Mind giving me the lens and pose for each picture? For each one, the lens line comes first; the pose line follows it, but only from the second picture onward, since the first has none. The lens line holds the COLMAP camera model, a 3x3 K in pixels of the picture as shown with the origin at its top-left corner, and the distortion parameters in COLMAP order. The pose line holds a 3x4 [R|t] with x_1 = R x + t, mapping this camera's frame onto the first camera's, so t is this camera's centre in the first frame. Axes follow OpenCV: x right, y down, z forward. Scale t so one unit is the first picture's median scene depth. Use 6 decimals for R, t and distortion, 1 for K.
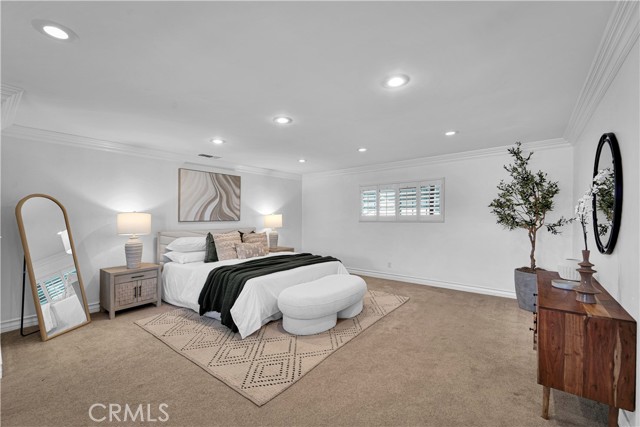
lens RADIAL K [[267.9, 0, 316.1], [0, 267.9, 211.6], [0, 0, 1]] dist [-0.001778, -0.000595]
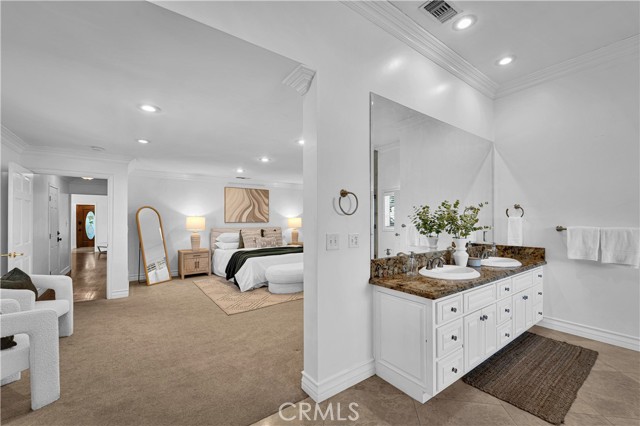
lens RADIAL K [[261.7, 0, 317.3], [0, 261.7, 217.4], [0, 0, 1]] dist [0.000888, -0.000607]
pose [[0.963524, 0.000399, -0.267623, 0.455405], [0.002453, 0.999944, 0.010324, -0.006503], [0.267612, -0.010604, 0.963468, -0.329576]]
